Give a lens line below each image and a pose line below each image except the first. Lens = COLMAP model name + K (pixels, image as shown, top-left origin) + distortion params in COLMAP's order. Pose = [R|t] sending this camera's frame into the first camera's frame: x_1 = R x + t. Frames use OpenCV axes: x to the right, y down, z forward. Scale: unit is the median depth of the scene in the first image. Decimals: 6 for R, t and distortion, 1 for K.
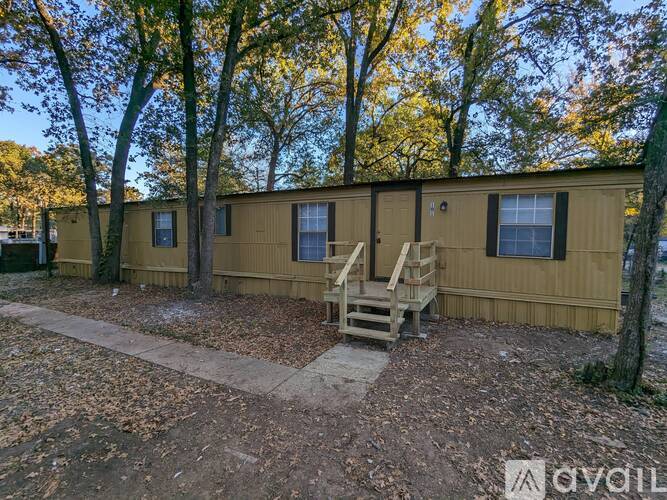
lens RADIAL K [[322.3, 0, 333.5], [0, 322.3, 250.0], [0, 0, 1]] dist [-0.002277, -0.000739]
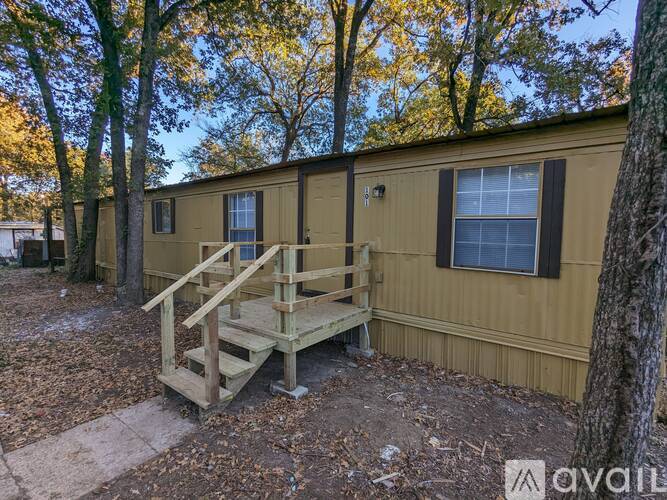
lens RADIAL K [[322.3, 0, 333.5], [0, 322.3, 250.0], [0, 0, 1]] dist [-0.002277, -0.000739]
pose [[0.983641, 0.015025, -0.179512, 0.378712], [-0.014412, 0.999885, 0.004721, -0.014514], [0.179563, -0.002056, 0.983744, 0.323076]]
